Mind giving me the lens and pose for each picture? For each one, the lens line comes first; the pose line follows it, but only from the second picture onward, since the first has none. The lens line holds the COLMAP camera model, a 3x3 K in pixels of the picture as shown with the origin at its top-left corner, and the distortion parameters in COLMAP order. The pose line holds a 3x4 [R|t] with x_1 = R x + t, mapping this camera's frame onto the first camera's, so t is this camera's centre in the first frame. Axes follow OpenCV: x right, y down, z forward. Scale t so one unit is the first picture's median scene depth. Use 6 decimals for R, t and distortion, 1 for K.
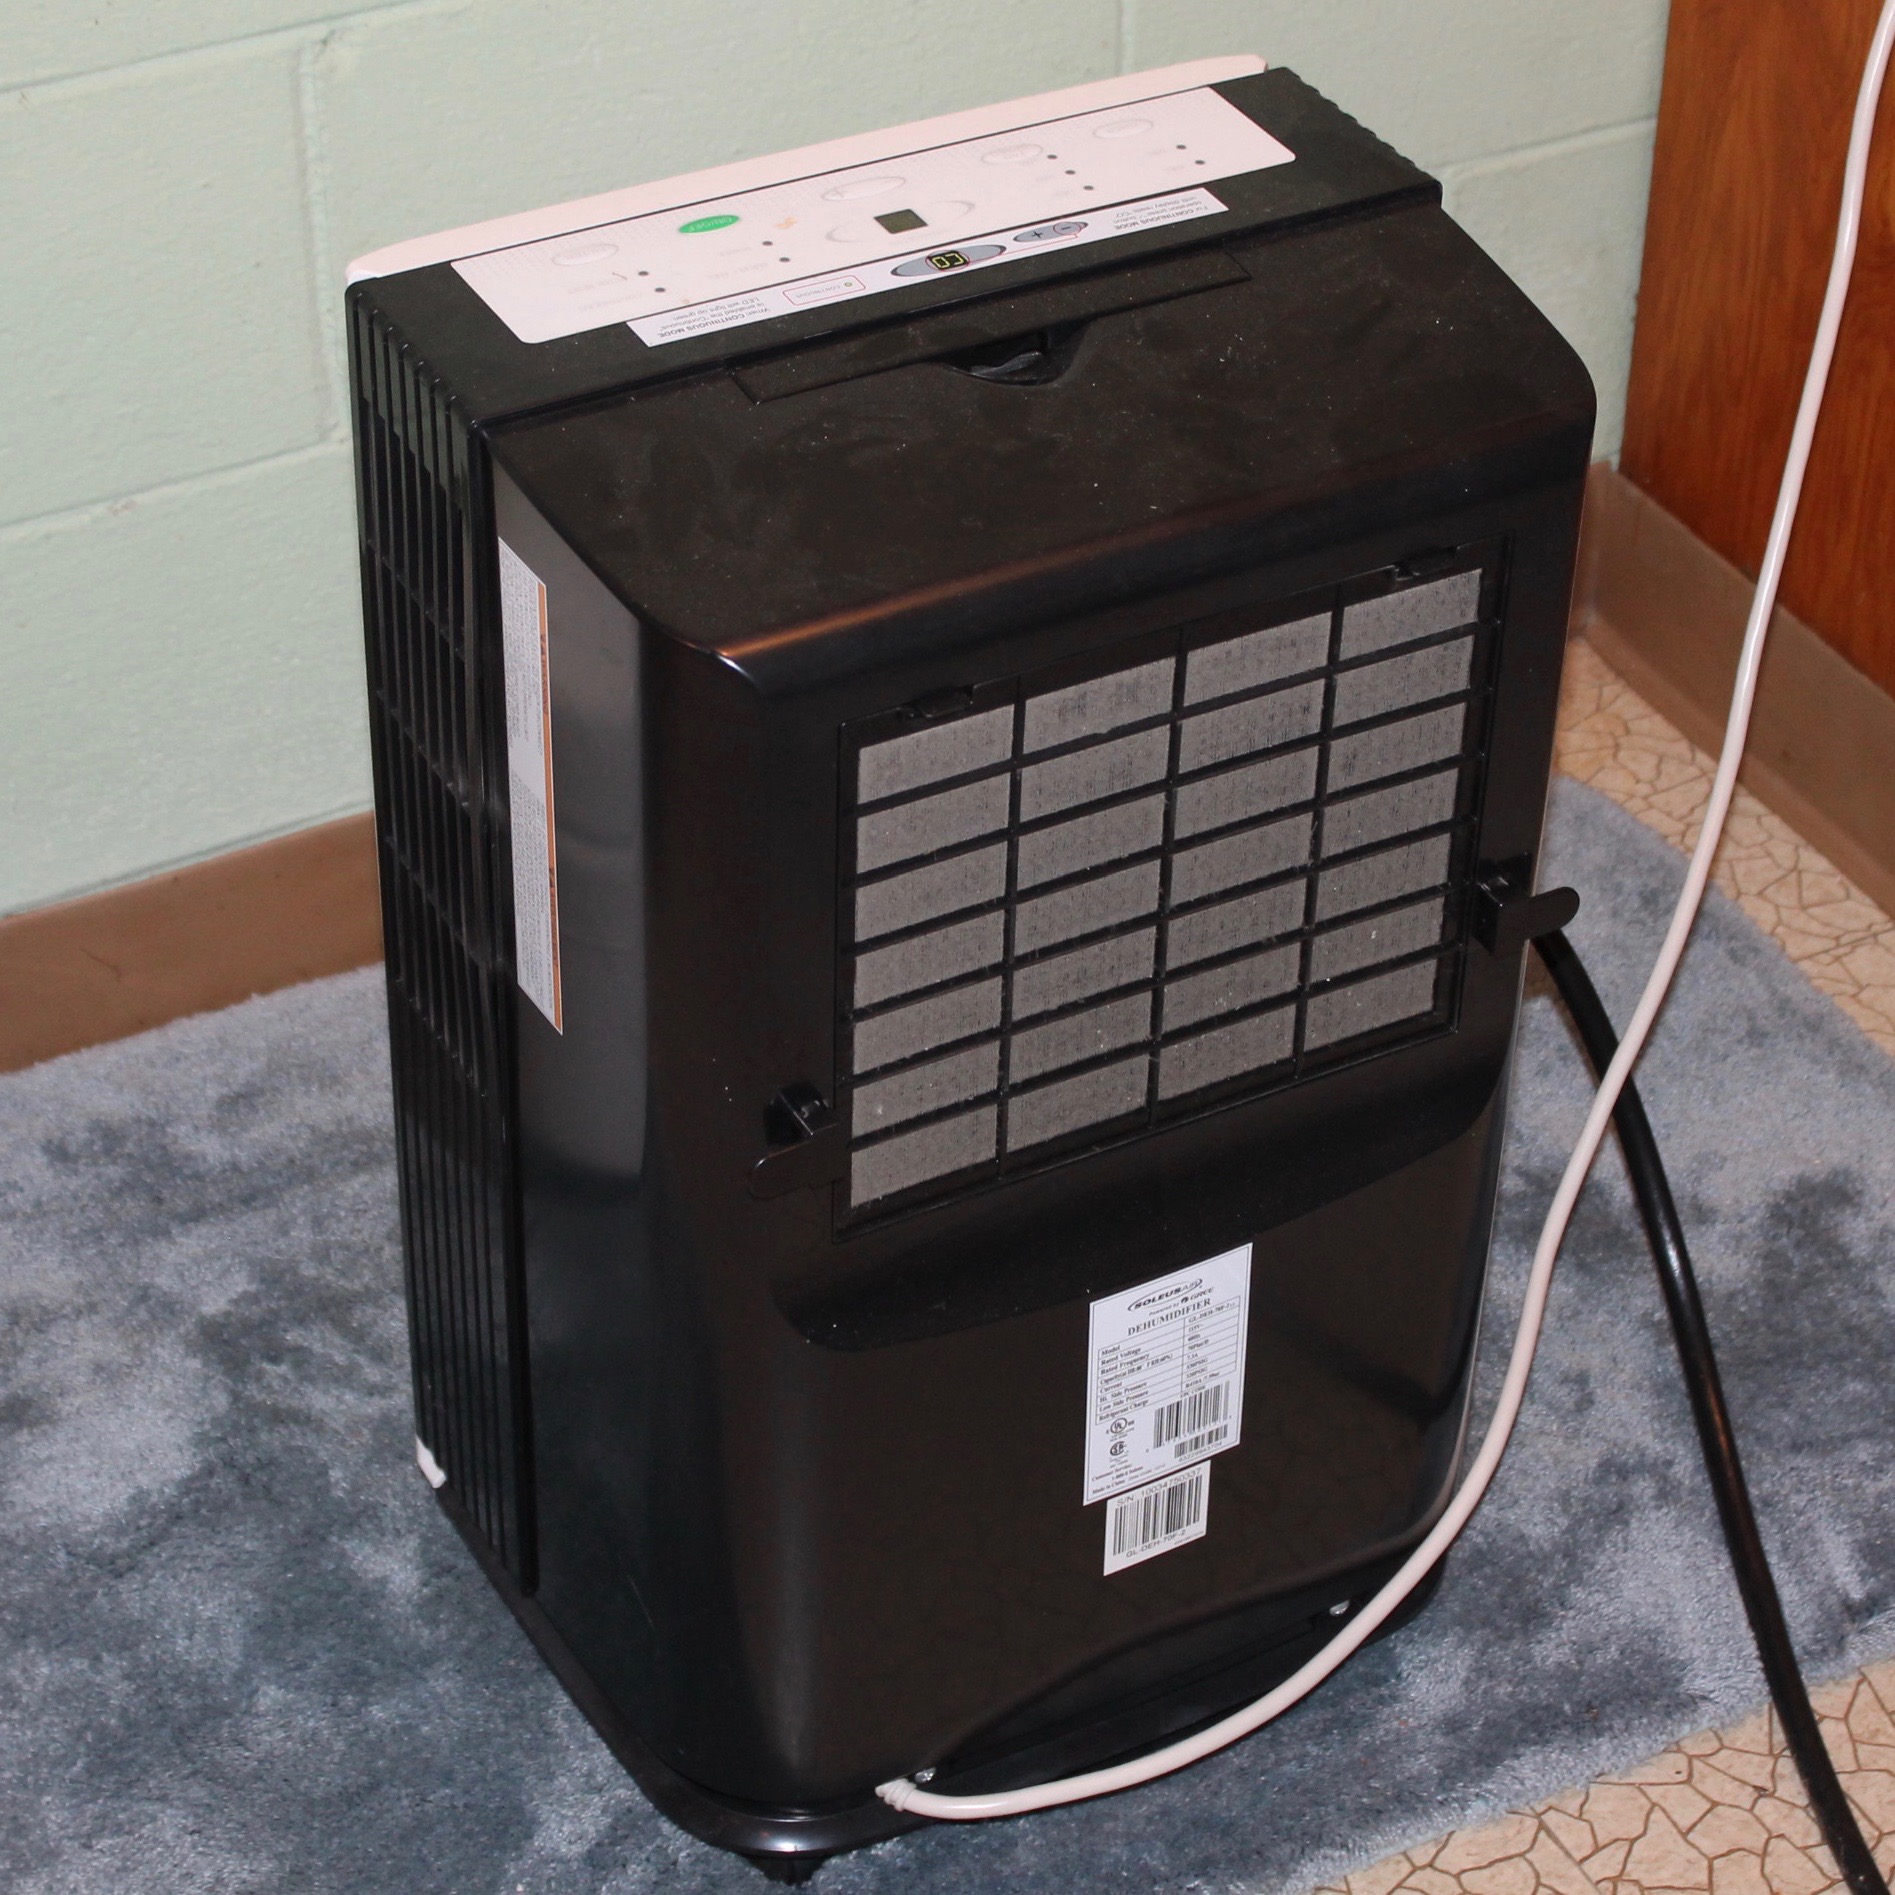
lens RADIAL K [[4301.7, 0, 947.5], [0, 4301.7, 947.5], [0, 0, 1]] dist [-0.070473, -0.213892]
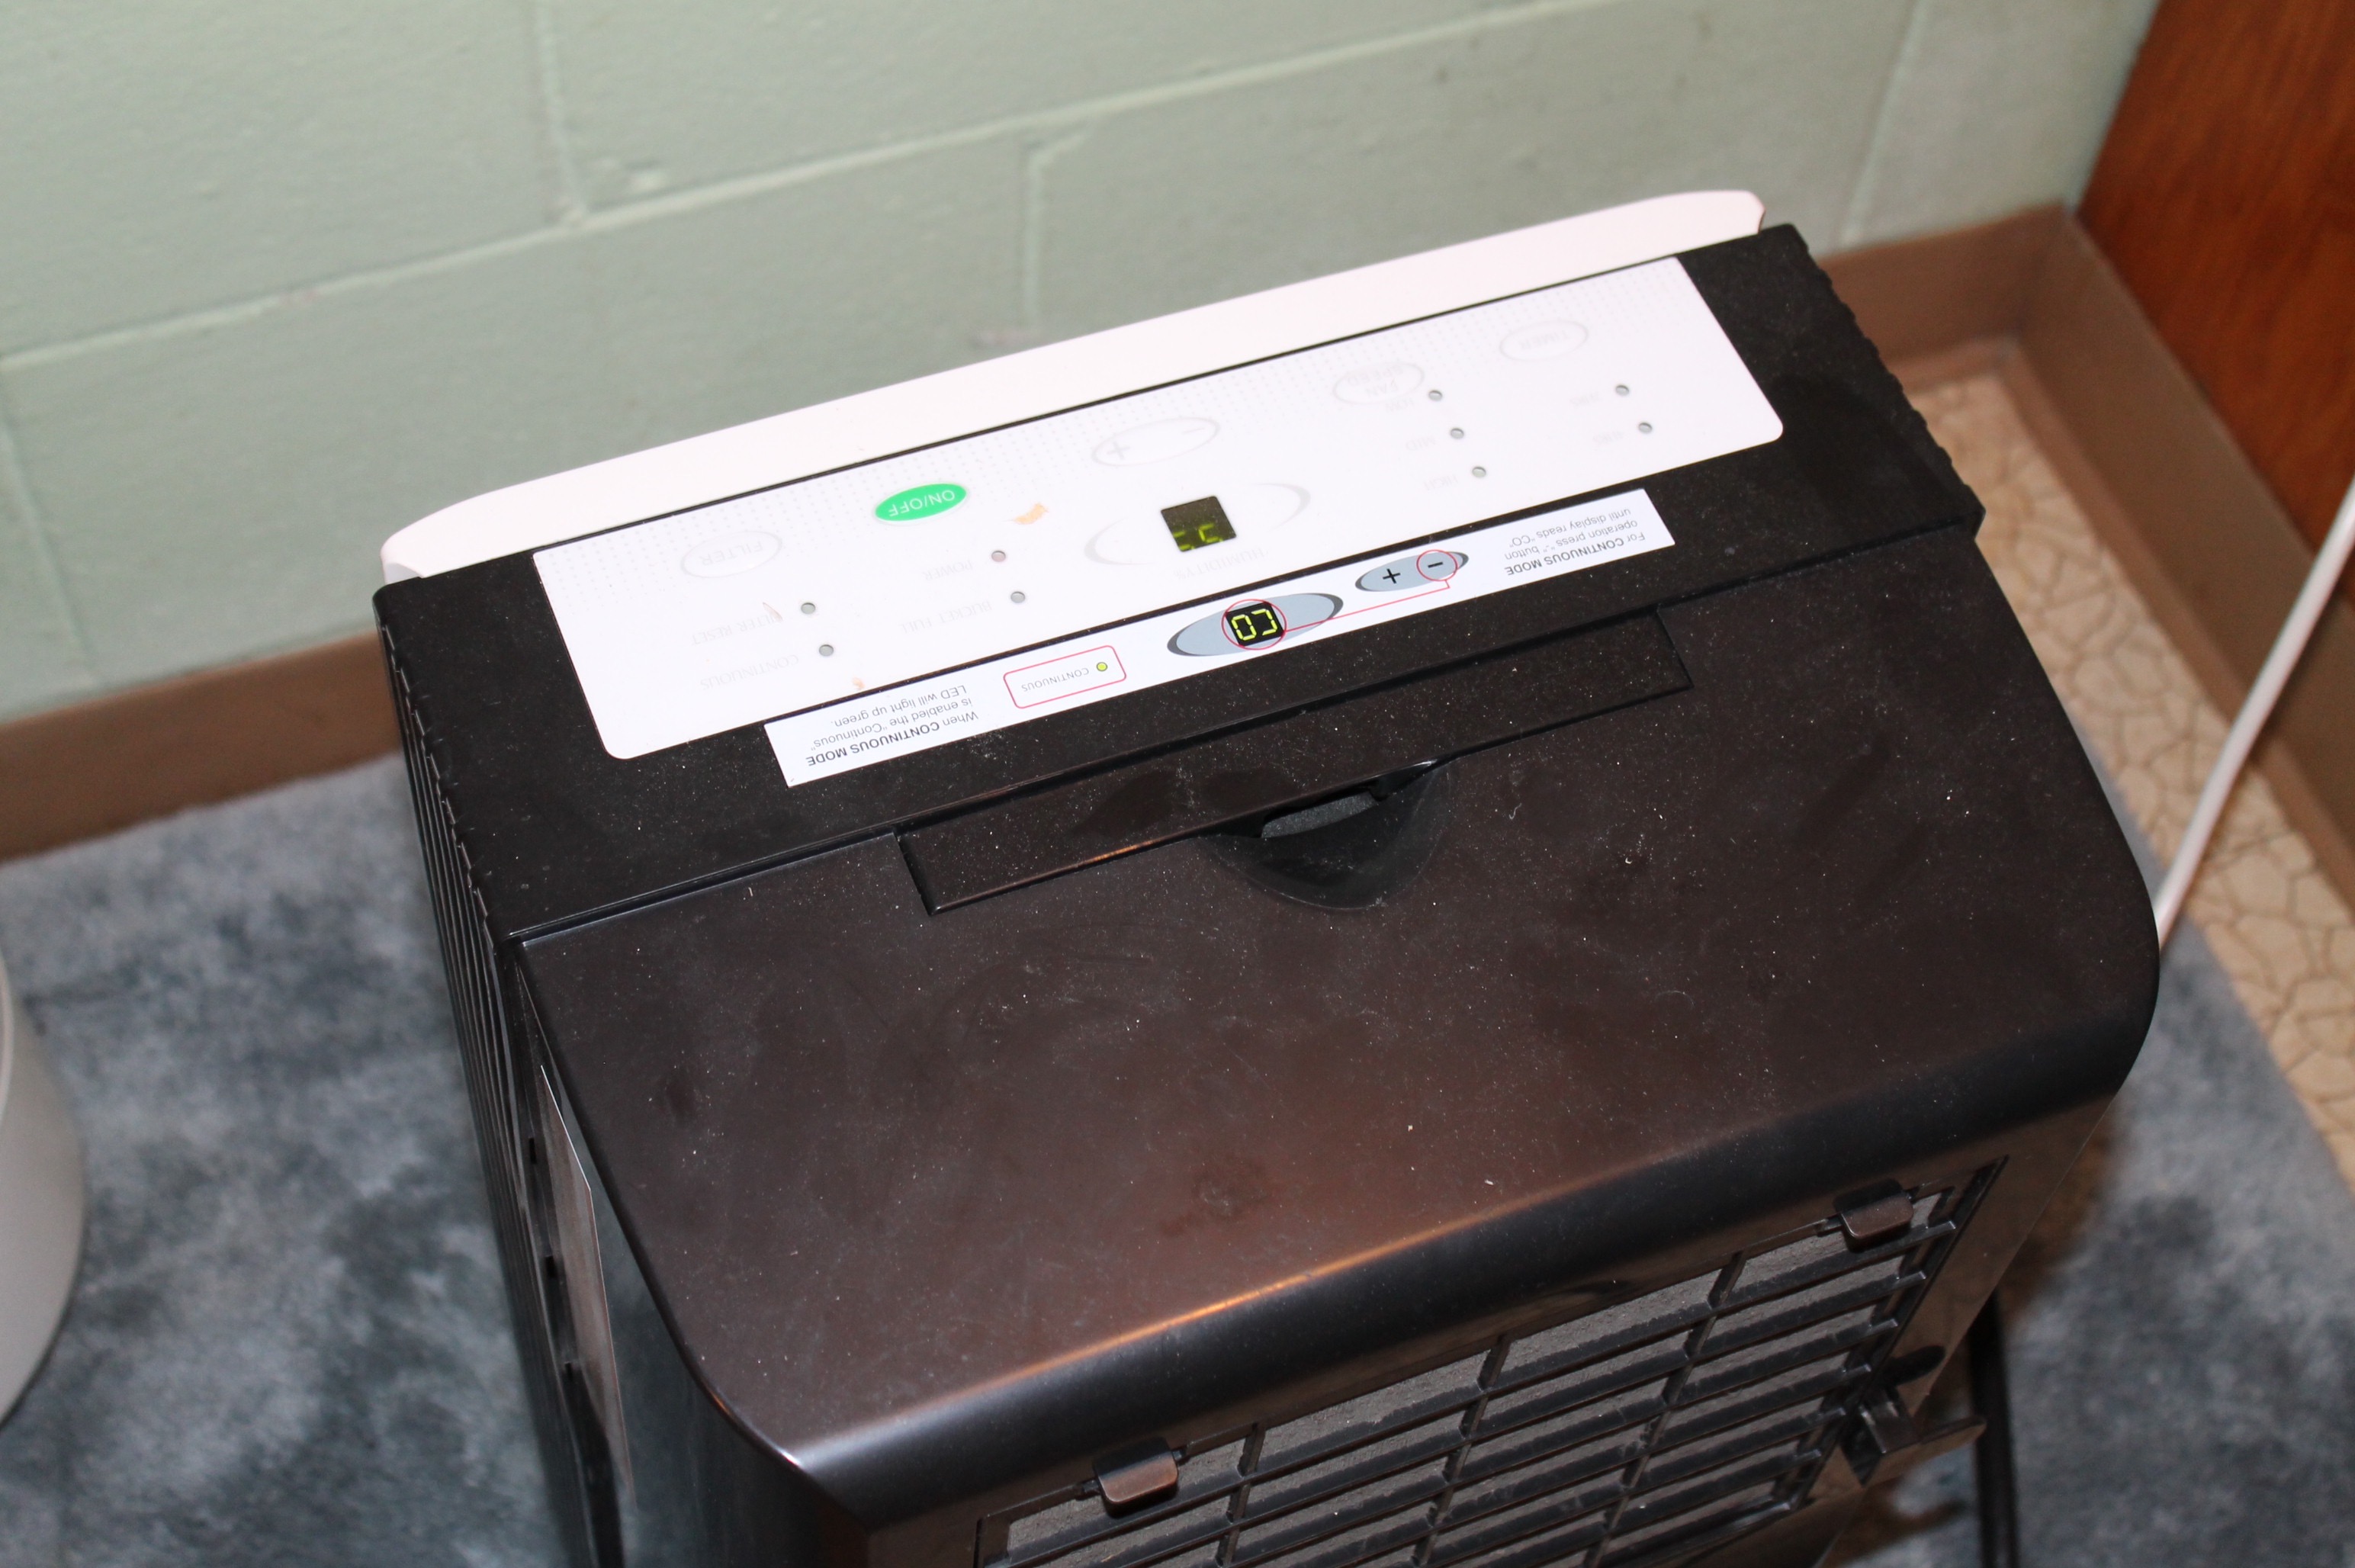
lens RADIAL K [[3275.5, 0, 1177.5], [0, 3275.5, 784.0], [0, 0, 1]] dist [-0.038912, -0.047286]
pose [[0.991975, 0.124542, -0.021773, 0.002356], [-0.112054, 0.945795, 0.304819, -0.280547], [0.058556, -0.299934, 0.952161, 0.470723]]
